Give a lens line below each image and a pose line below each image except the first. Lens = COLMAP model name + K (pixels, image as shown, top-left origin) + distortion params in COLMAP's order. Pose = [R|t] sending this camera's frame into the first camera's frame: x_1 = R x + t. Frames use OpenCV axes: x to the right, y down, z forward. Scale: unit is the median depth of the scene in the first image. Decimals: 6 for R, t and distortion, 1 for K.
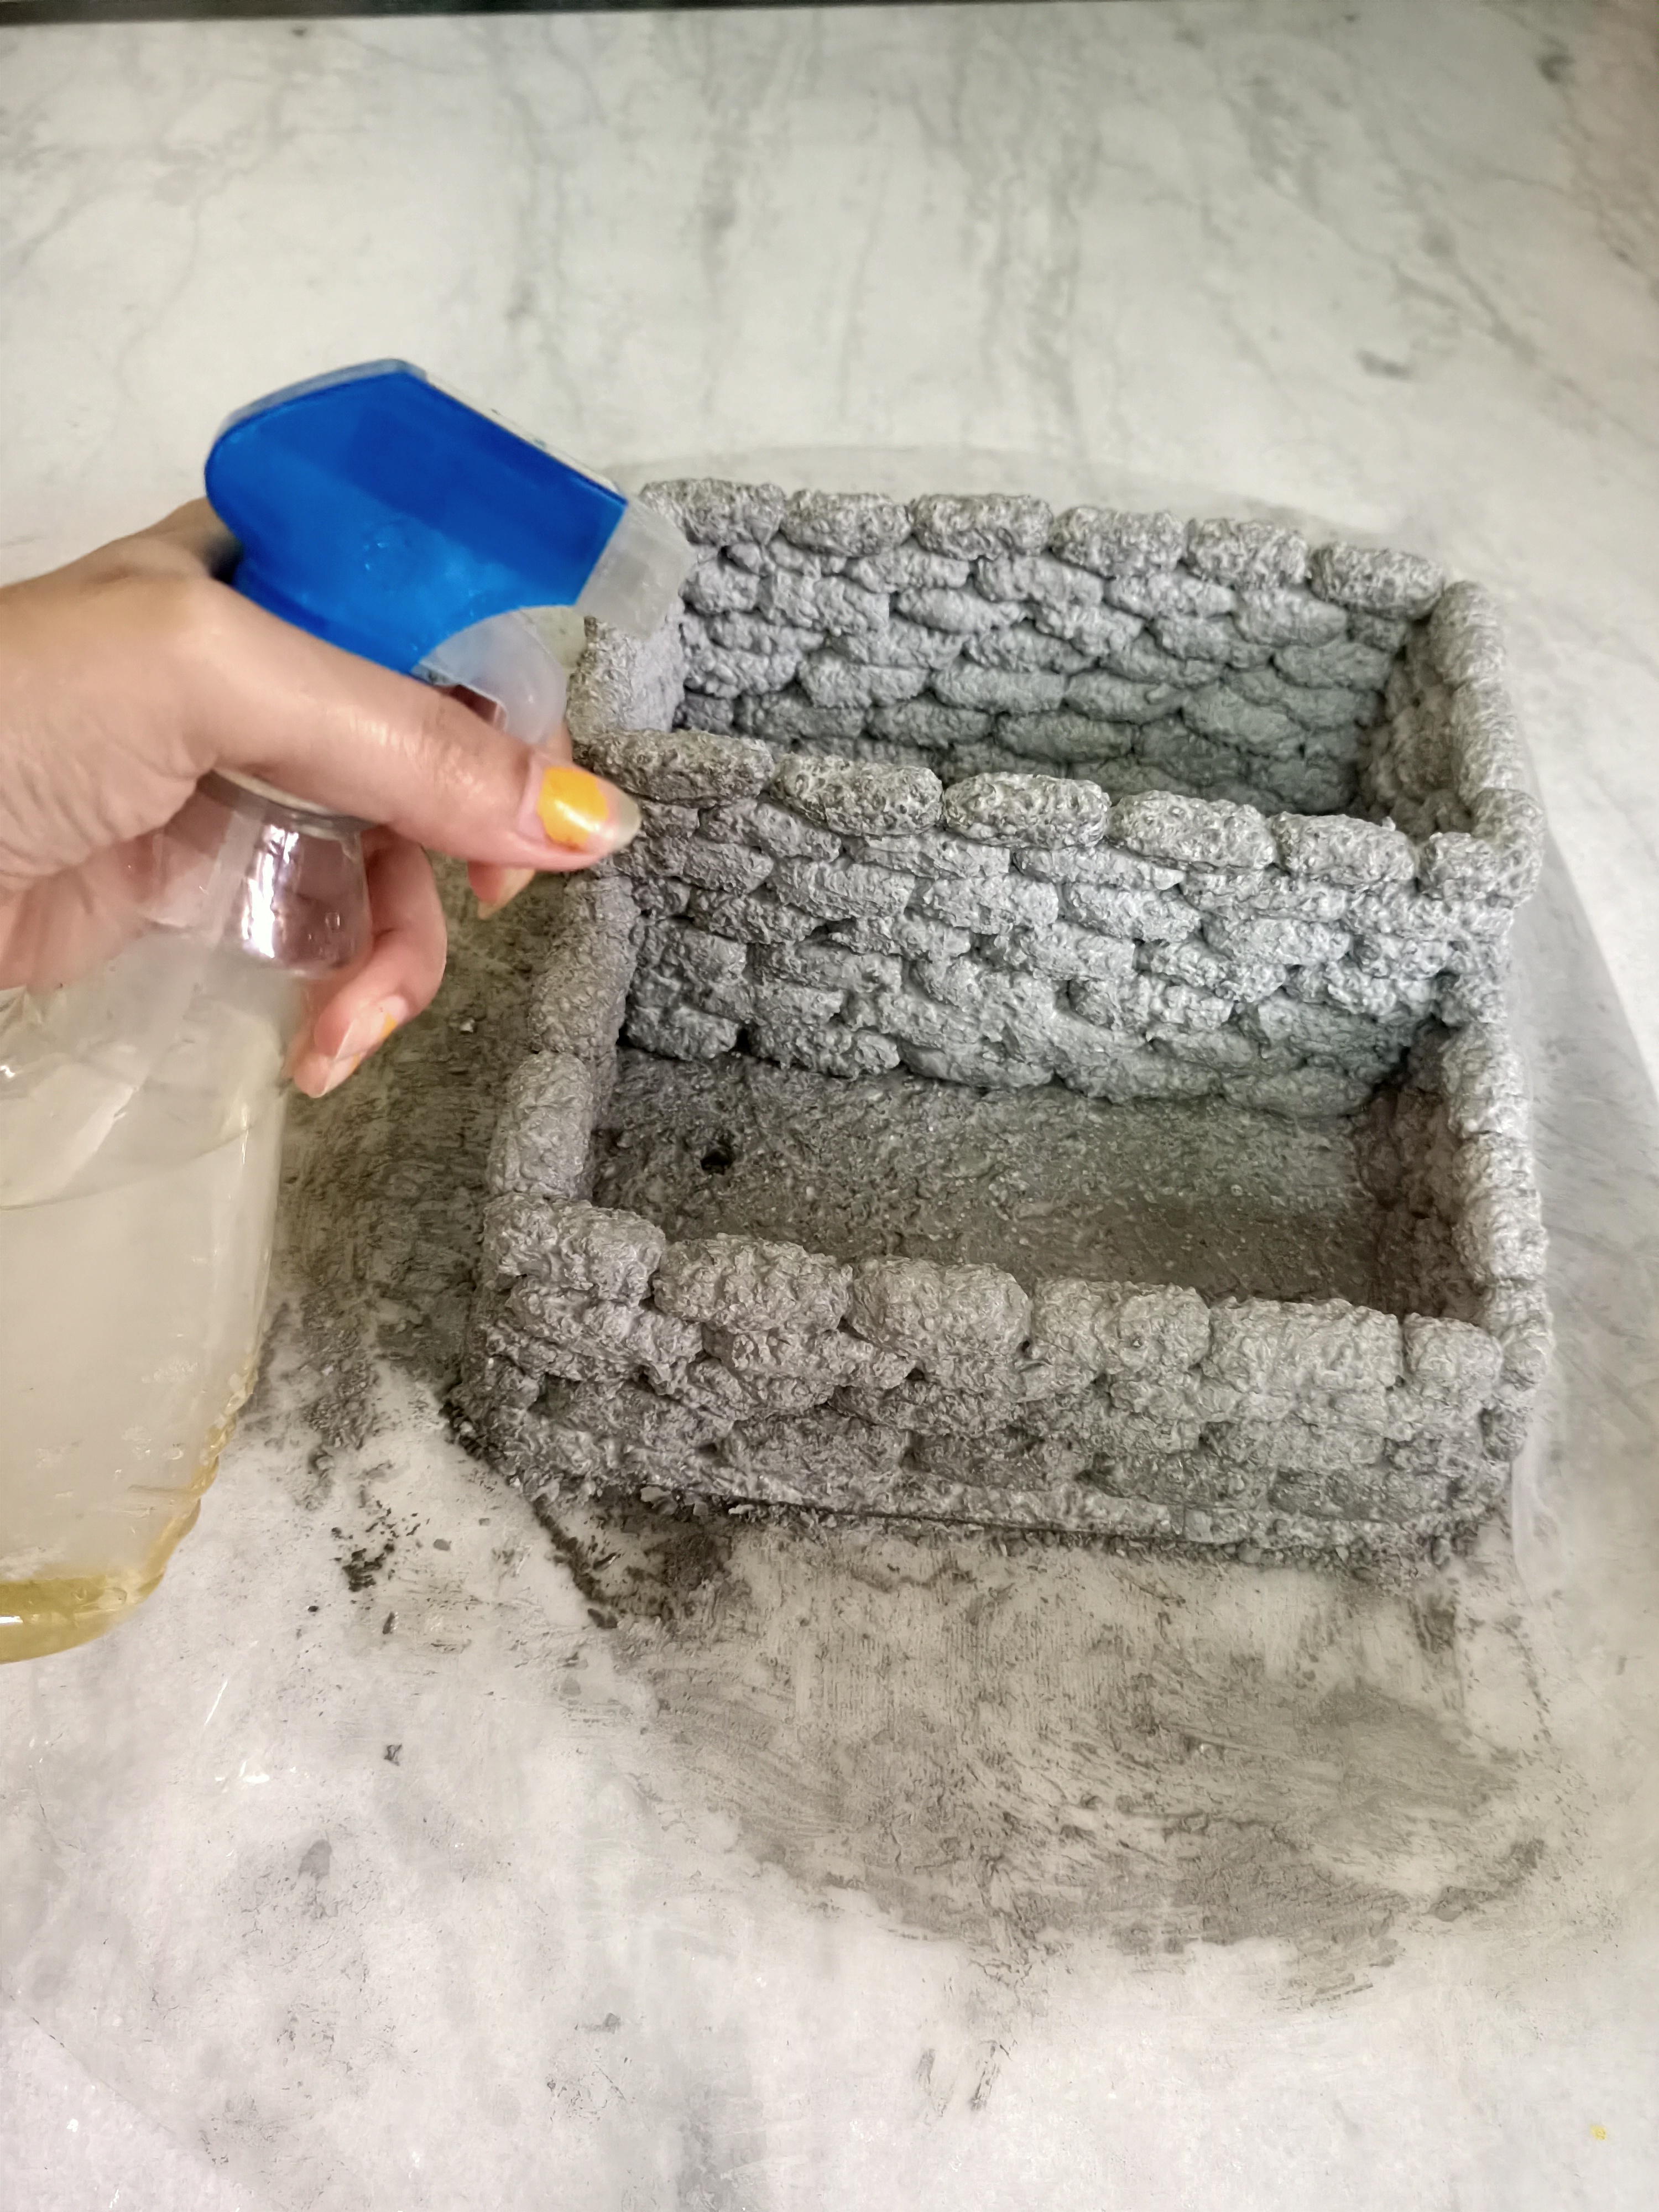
lens RADIAL K [[1657.4, 0, 825.4], [0, 1657.4, 1104.7], [0, 0, 1]] dist [0.028155, -0.045843]
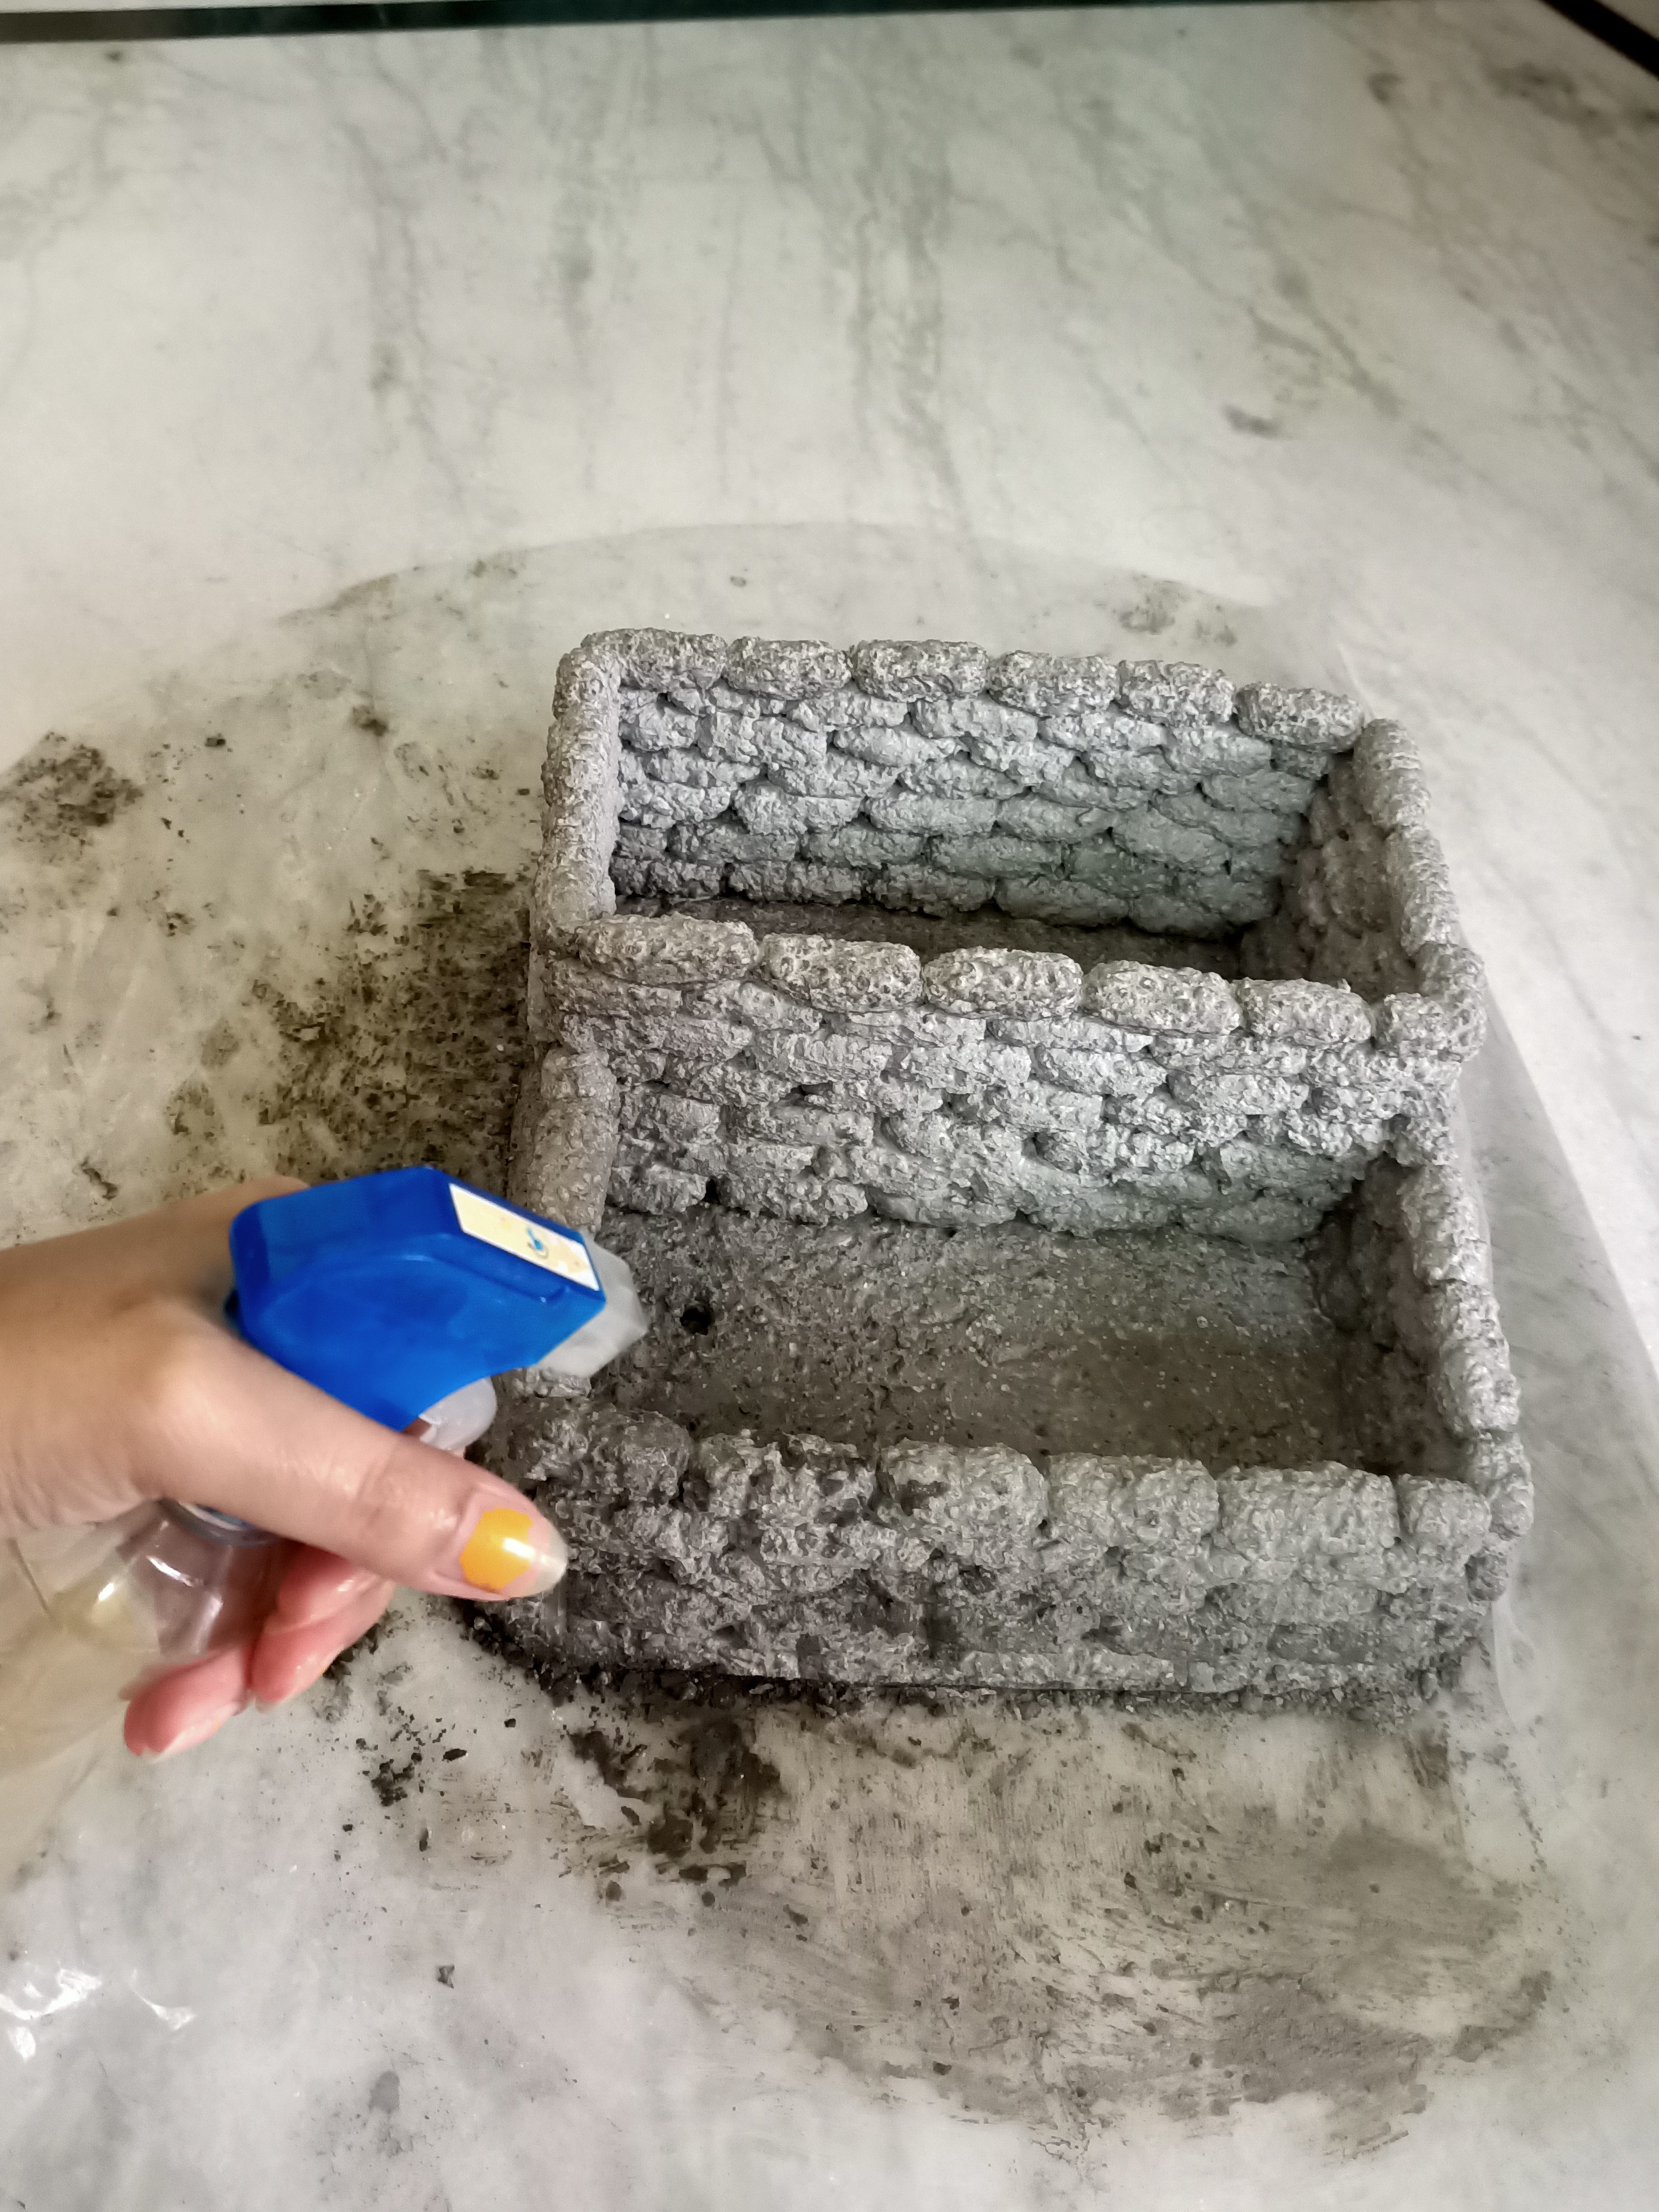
lens RADIAL K [[1767.3, 0, 766.9], [0, 1767.3, 1033.6], [0, 0, 1]] dist [0.031912, -0.048656]
pose [[0.996239, -0.036317, 0.078669, -0.114994], [0.038070, 0.999056, -0.020907, -0.130824], [-0.077836, 0.023823, 0.996682, -0.087391]]
